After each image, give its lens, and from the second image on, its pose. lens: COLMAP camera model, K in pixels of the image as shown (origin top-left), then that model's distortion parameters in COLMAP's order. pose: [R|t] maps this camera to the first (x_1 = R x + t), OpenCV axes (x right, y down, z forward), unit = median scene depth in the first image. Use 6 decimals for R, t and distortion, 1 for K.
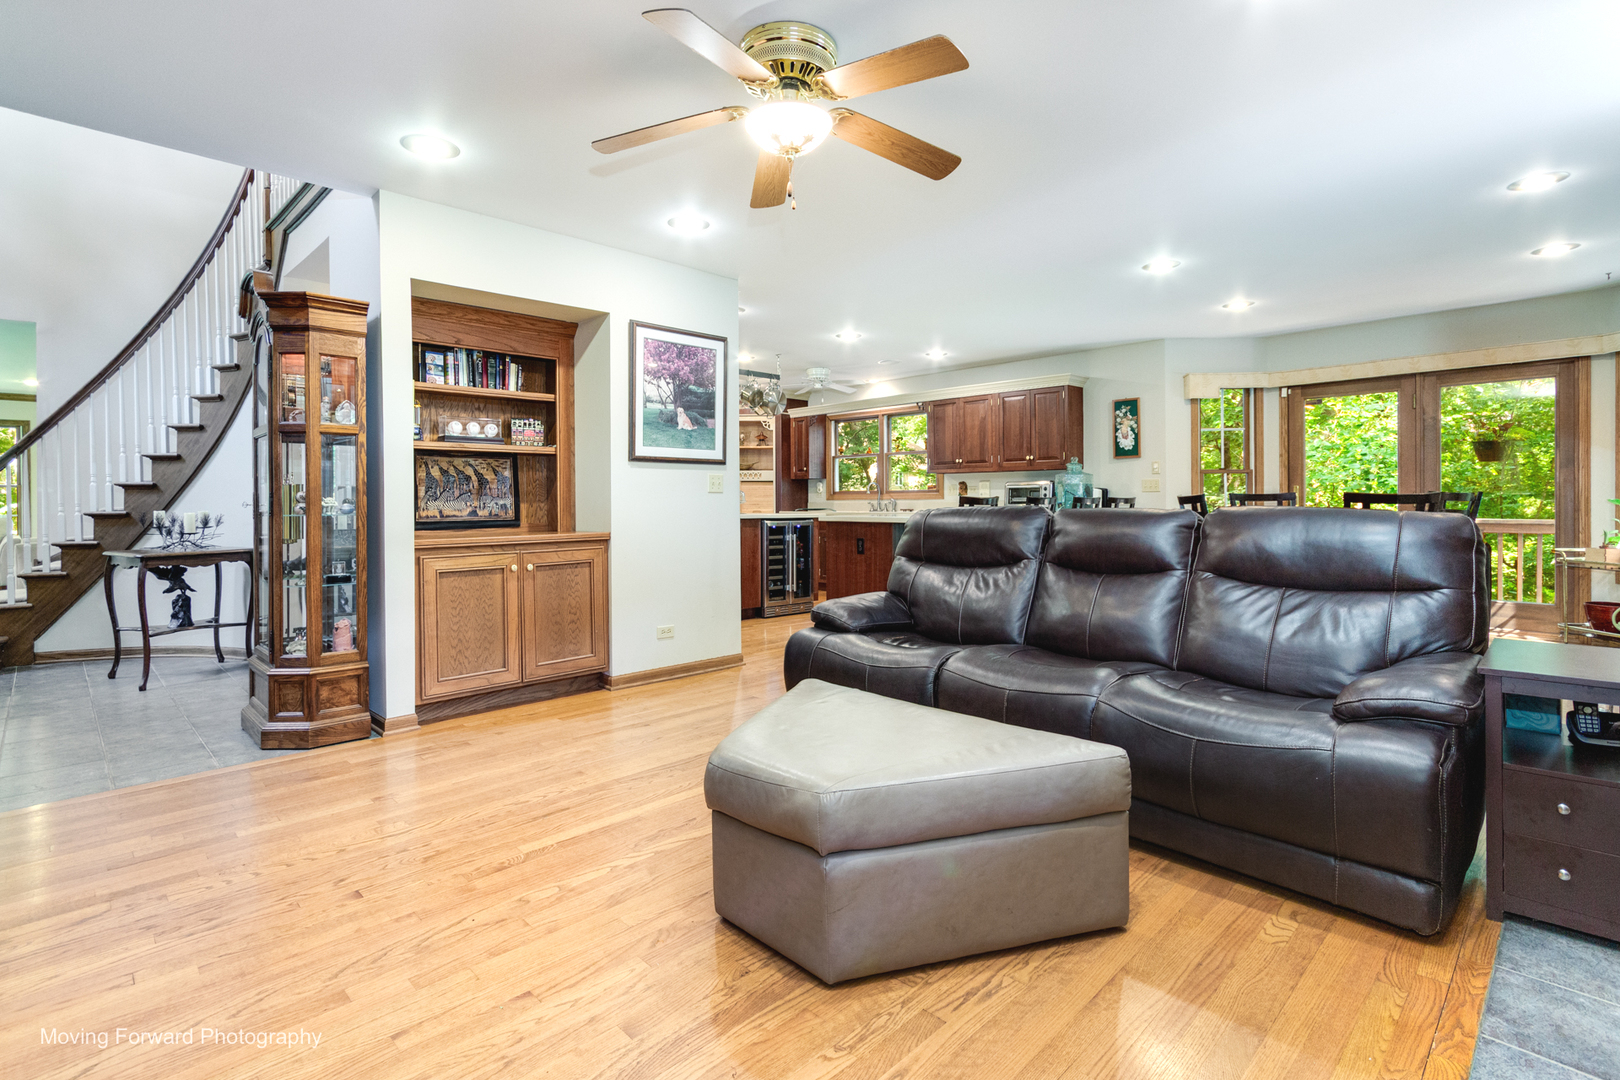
lens RADIAL K [[761.3, 0, 826.2], [0, 761.3, 516.3], [0, 0, 1]] dist [0.016751, -0.002666]
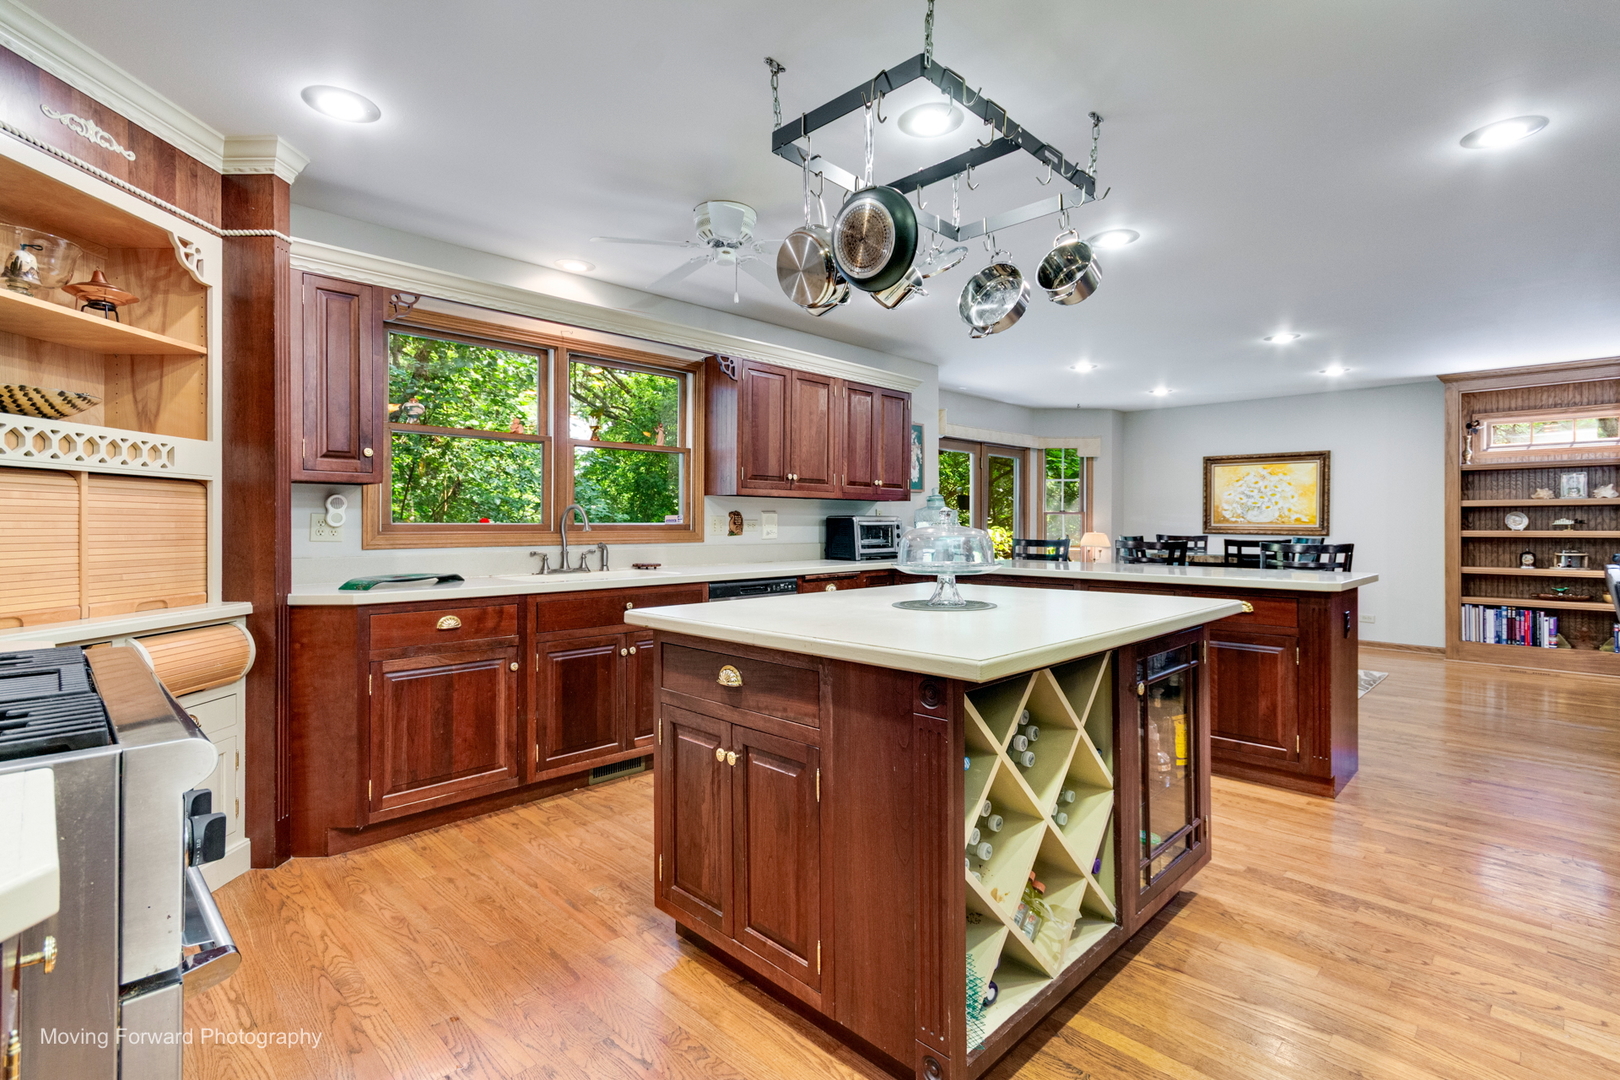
lens RADIAL K [[761.3, 0, 808.2], [0, 761.3, 522.7], [0, 0, 1]] dist [0.016751, -0.002666]
pose [[0.008436, 0.008104, 0.999932, -0.460568], [0.018692, 0.999791, -0.008260, -0.036688], [-0.999790, 0.018761, 0.008283, 1.108442]]
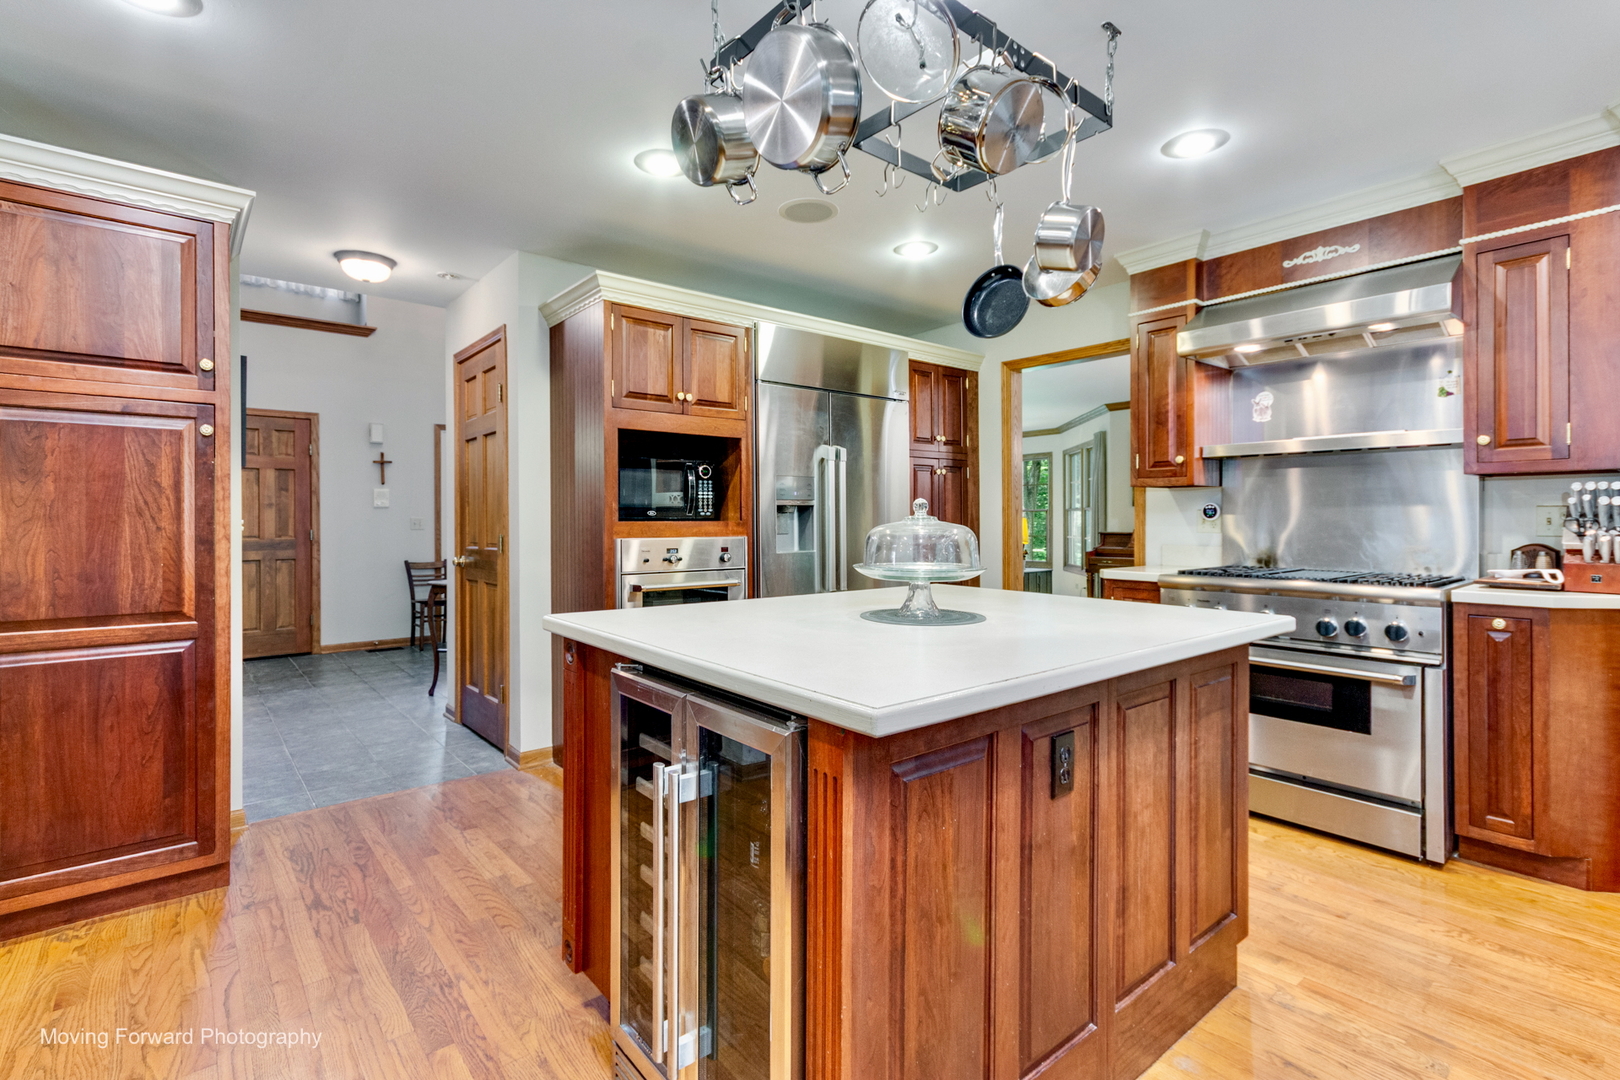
lens RADIAL K [[761.3, 0, 817.2], [0, 761.3, 531.5], [0, 0, 1]] dist [0.016751, -0.002666]
pose [[-0.078121, 0.013269, -0.996856, 0.136658], [-0.022802, 0.999626, 0.015092, -0.033463], [0.996683, 0.023909, -0.077789, 1.032420]]
